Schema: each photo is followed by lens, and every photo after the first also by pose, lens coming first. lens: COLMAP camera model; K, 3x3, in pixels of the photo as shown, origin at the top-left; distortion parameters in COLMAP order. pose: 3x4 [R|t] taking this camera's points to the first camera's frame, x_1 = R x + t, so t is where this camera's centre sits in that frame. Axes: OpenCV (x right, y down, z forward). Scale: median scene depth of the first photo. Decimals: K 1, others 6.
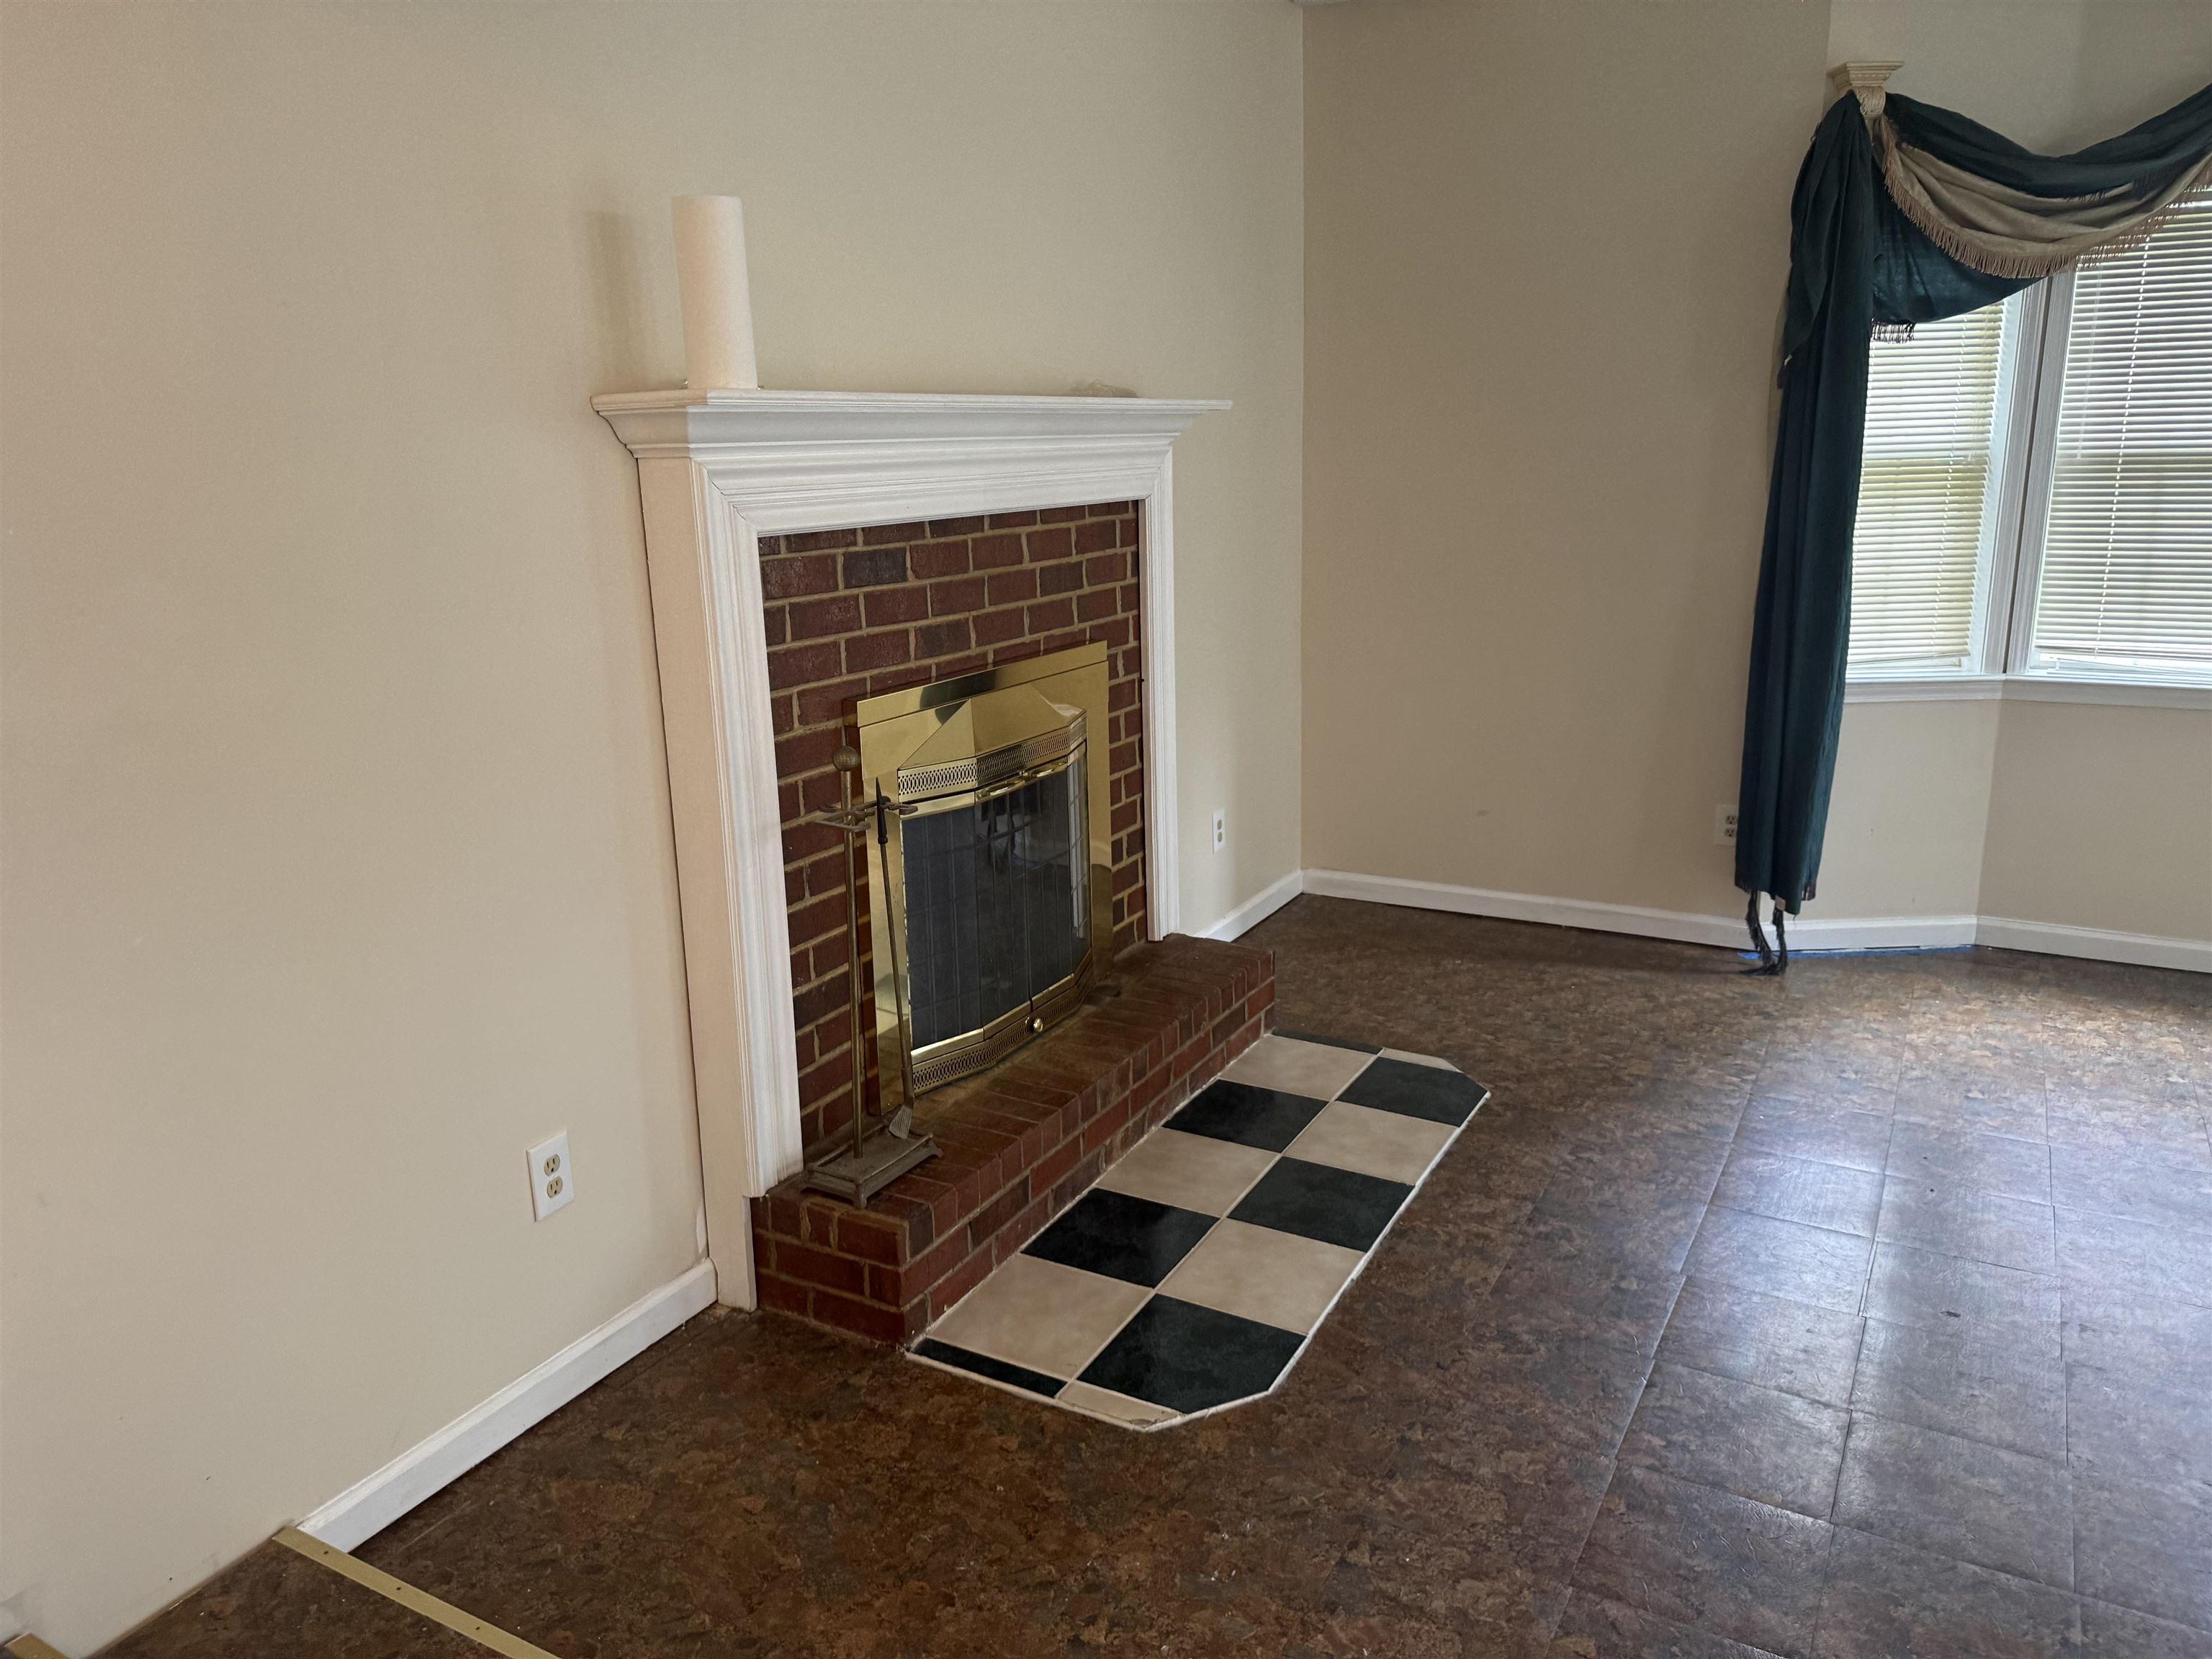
lens RADIAL K [[1550.2, 0, 1104.6], [0, 1550.2, 817.4], [0, 0, 1]] dist [0.054831, -0.004173]
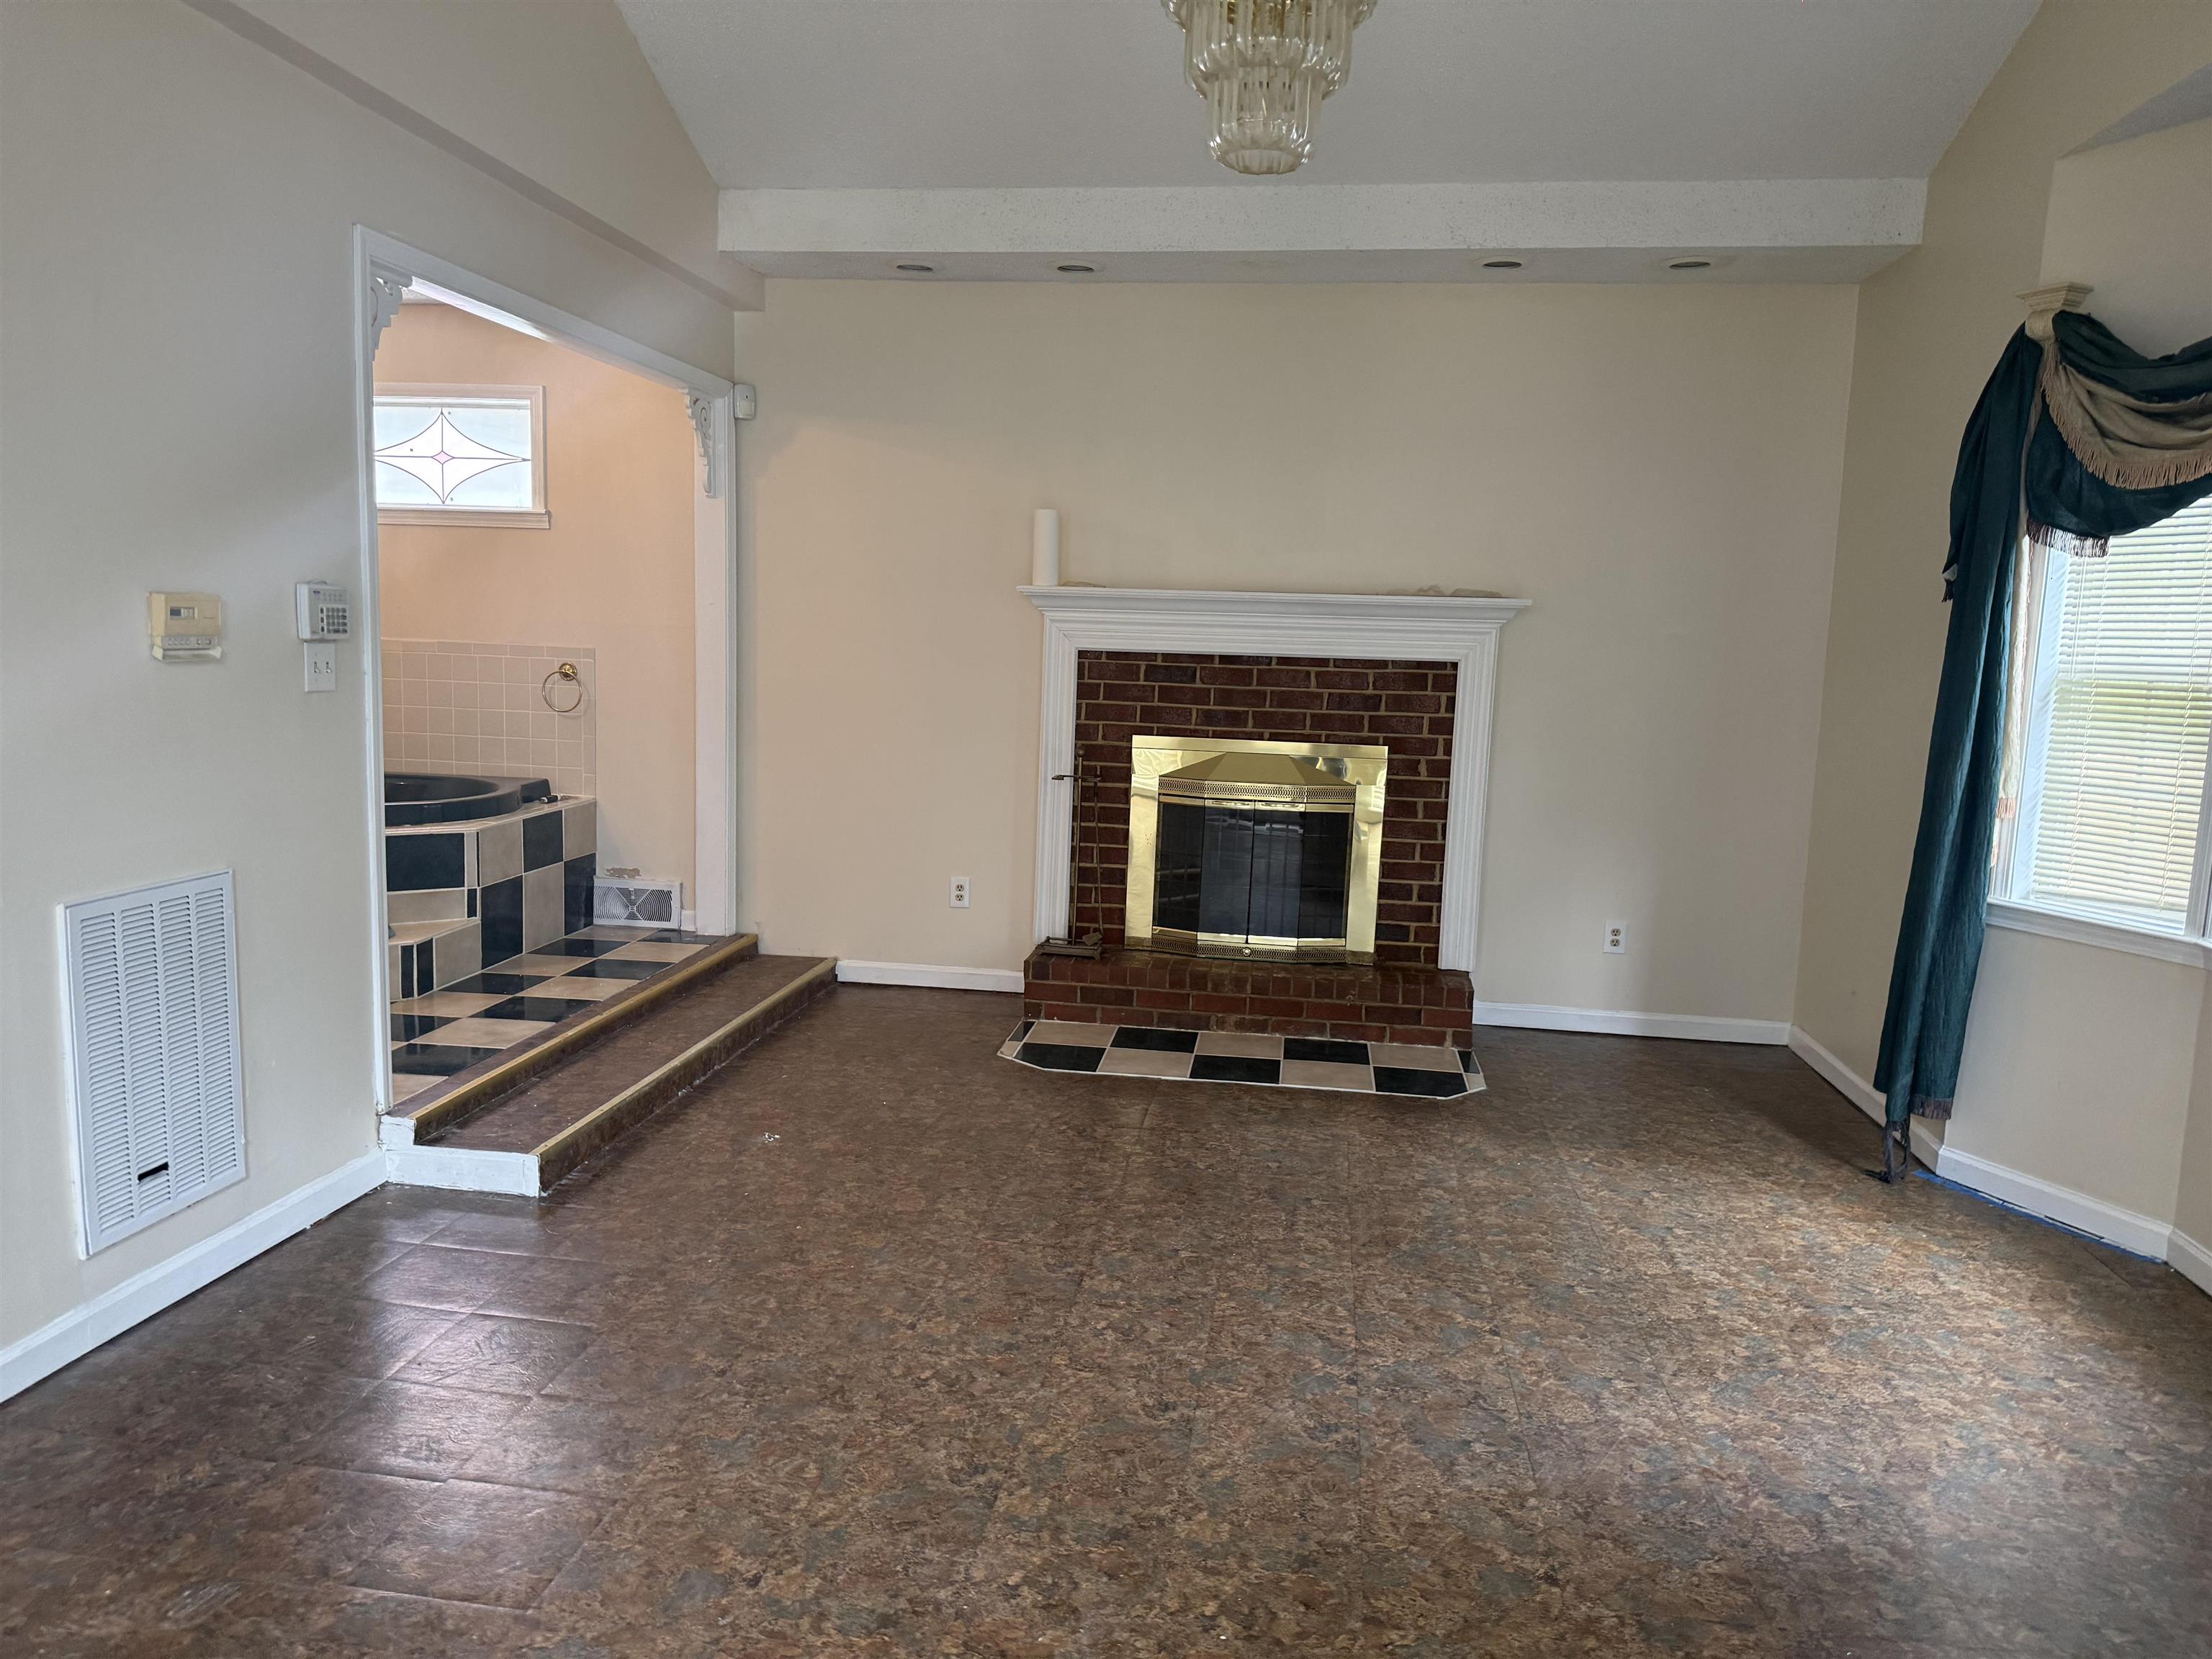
lens RADIAL K [[1550.2, 0, 1092.8], [0, 1550.2, 835.7], [0, 0, 1]] dist [0.054831, -0.004173]
pose [[0.351184, 0.158157, -0.922852, 1.369524], [-0.262807, 0.962659, 0.064970, -0.051528], [0.898667, 0.219715, 0.379635, 0.158291]]
